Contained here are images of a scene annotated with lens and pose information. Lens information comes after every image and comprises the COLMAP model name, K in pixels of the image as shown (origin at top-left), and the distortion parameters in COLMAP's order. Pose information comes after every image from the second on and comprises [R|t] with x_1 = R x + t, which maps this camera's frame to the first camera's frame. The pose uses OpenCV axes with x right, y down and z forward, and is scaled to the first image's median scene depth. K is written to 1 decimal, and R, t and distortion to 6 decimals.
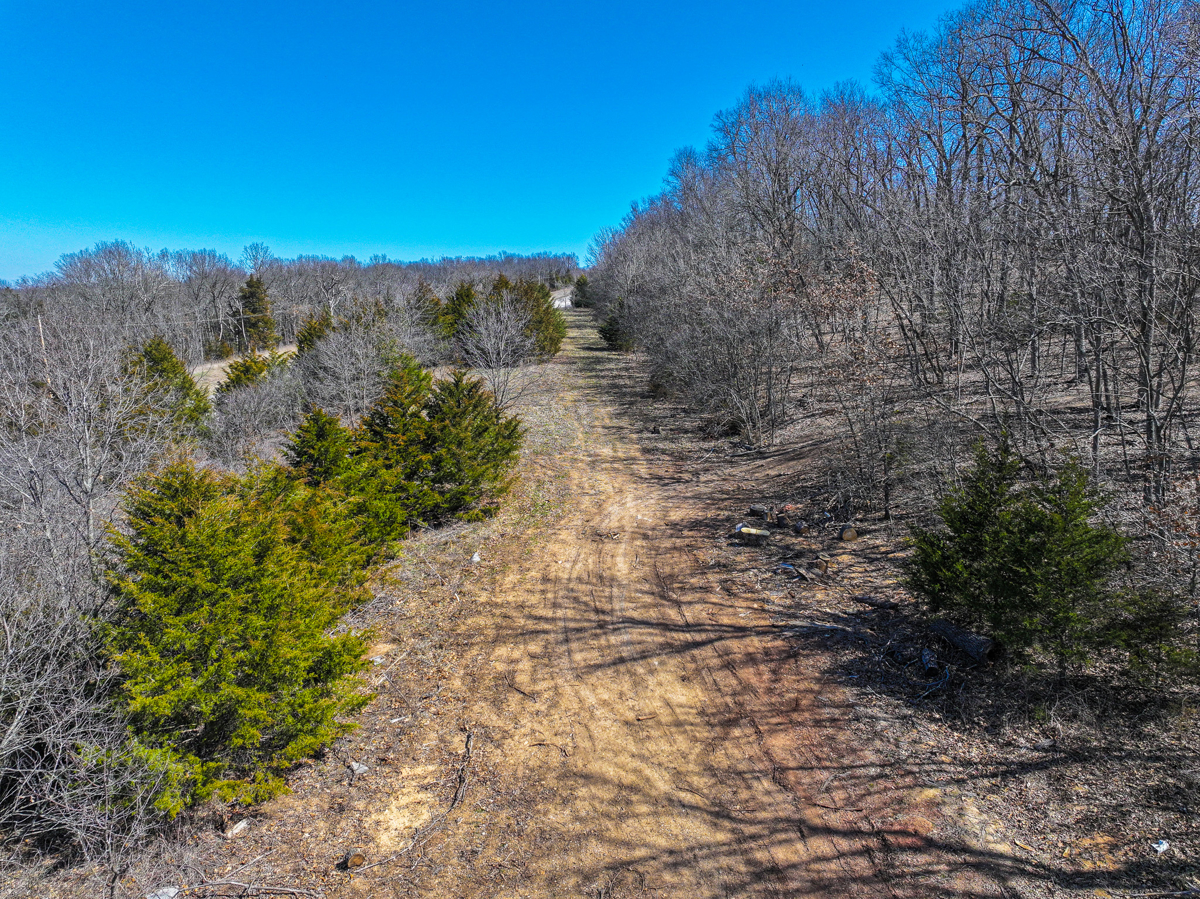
lens RADIAL K [[831.2, 0, 600.0], [0, 831.2, 449.5], [0, 0, 1]] dist [0.005790, 0.005632]
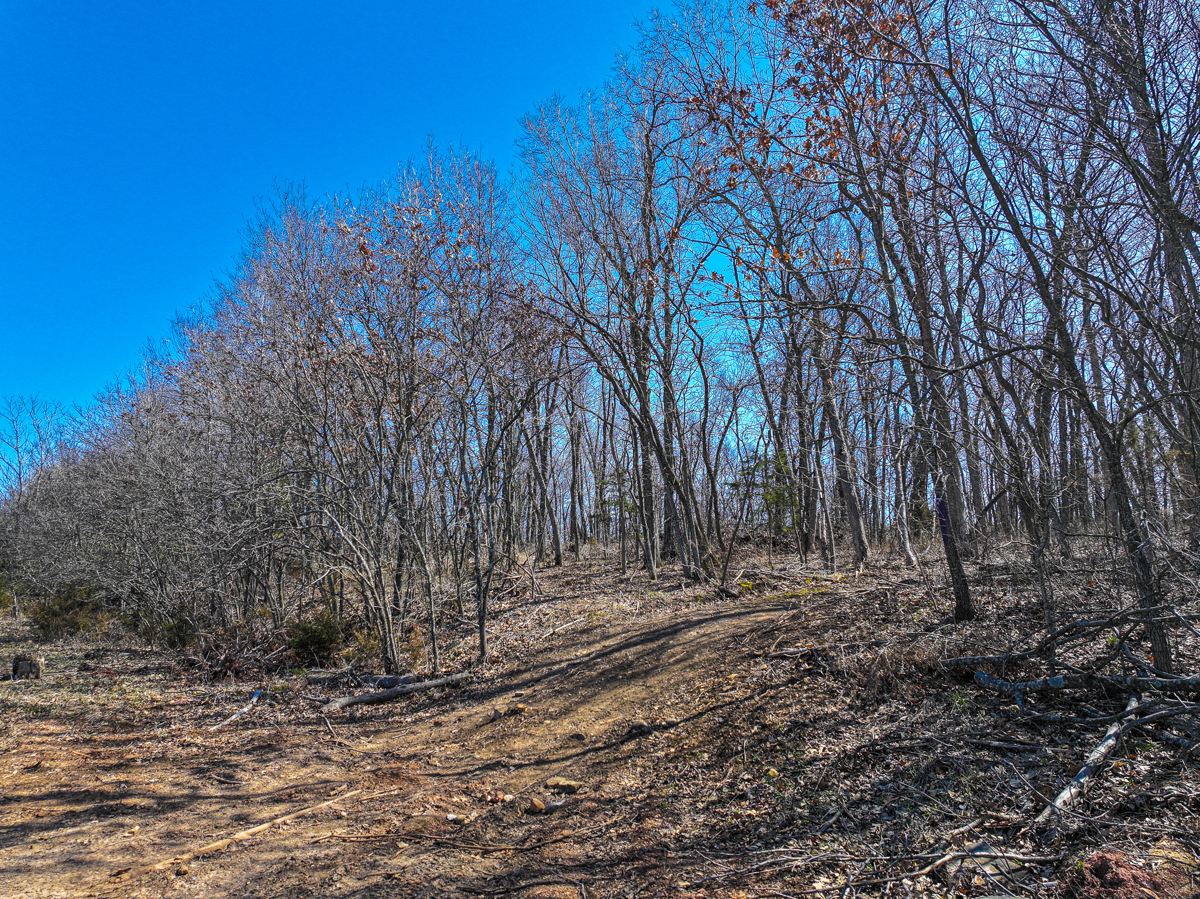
lens RADIAL K [[831.2, 0, 600.0], [0, 831.2, 449.5], [0, 0, 1]] dist [0.005790, 0.005632]
pose [[0.814997, 0.147212, 0.560454, 0.070165], [0.093094, 0.921365, -0.377385, 0.043348], [-0.571938, 0.359743, 0.737205, 0.788760]]
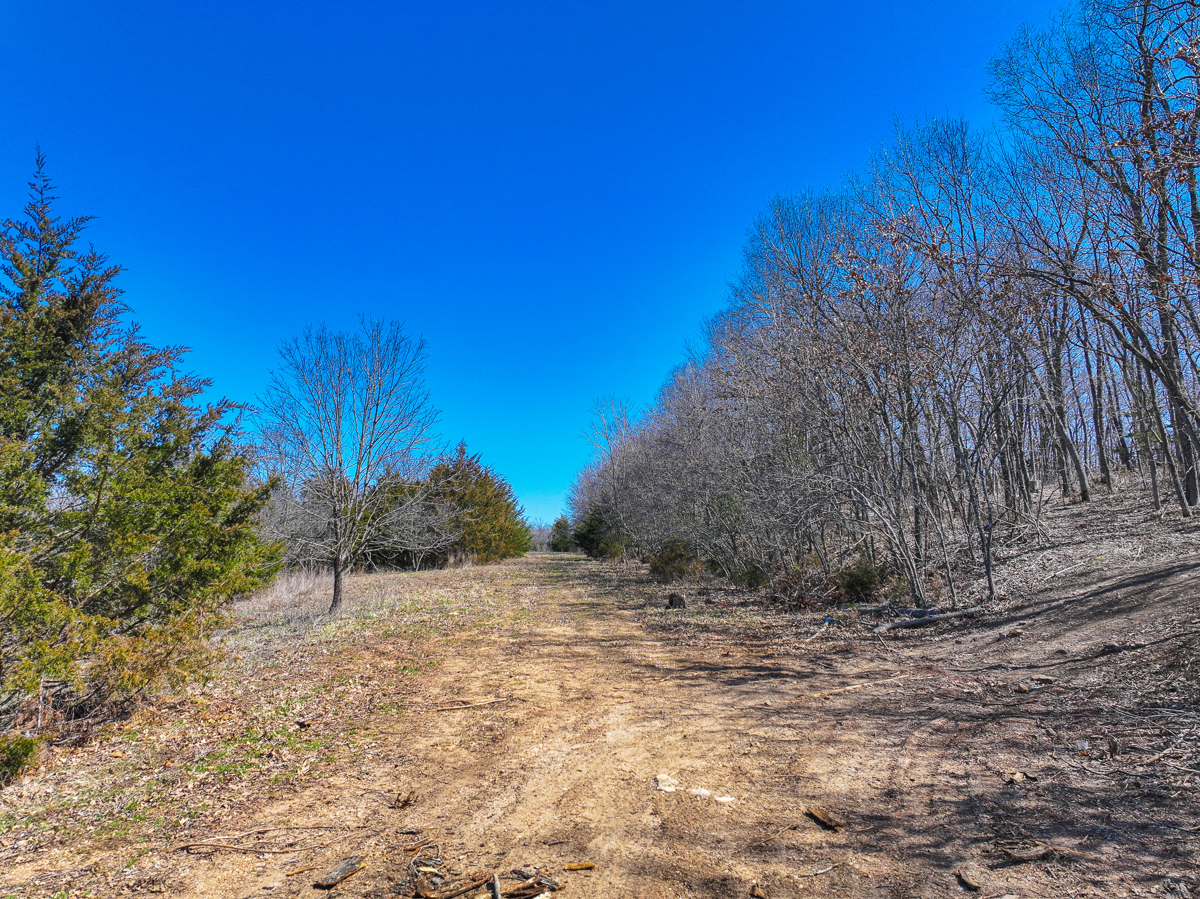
lens RADIAL K [[831.2, 0, 600.0], [0, 831.2, 449.5], [0, 0, 1]] dist [0.005790, 0.005632]
pose [[0.999885, 0.005930, 0.013940, 0.023855], [-0.000922, 0.942317, -0.334721, 0.062116], [-0.015120, 0.334670, 0.942214, 0.669412]]
